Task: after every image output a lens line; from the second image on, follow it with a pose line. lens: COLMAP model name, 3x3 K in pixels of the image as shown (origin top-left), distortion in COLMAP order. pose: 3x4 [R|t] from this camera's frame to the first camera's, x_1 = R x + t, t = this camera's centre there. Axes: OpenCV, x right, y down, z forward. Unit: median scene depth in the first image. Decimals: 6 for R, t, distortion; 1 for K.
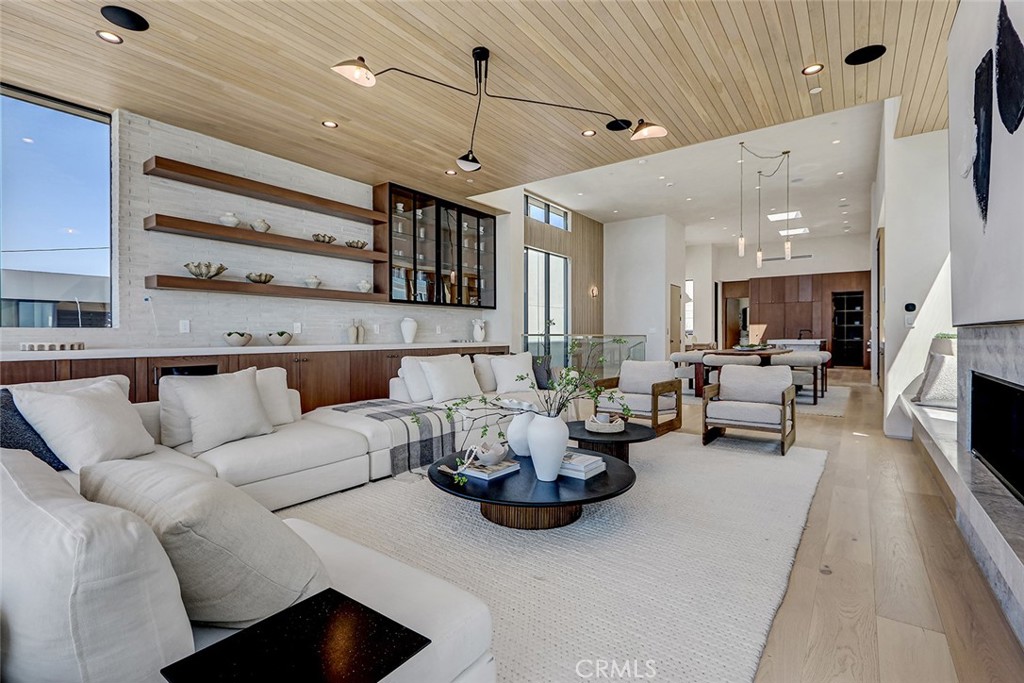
lens RADIAL K [[464.7, 0, 513.9], [0, 464.7, 337.4], [0, 0, 1]] dist [0.000095, 0.000144]
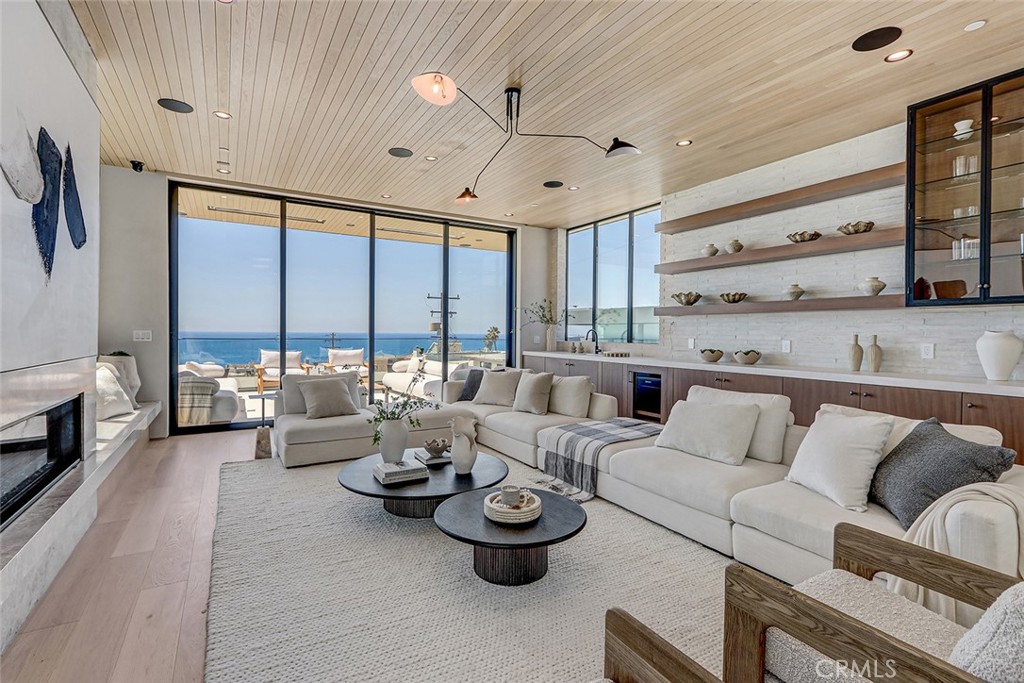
lens RADIAL K [[486.8, 0, 512.0], [0, 486.8, 341.5], [0, 0, 1]] dist [-0.027085, -0.000109]
pose [[-0.403371, 0.013074, -0.914943, 0.511465], [-0.014823, 0.999673, 0.020820, -0.036548], [0.914916, 0.021960, -0.403046, 0.795206]]
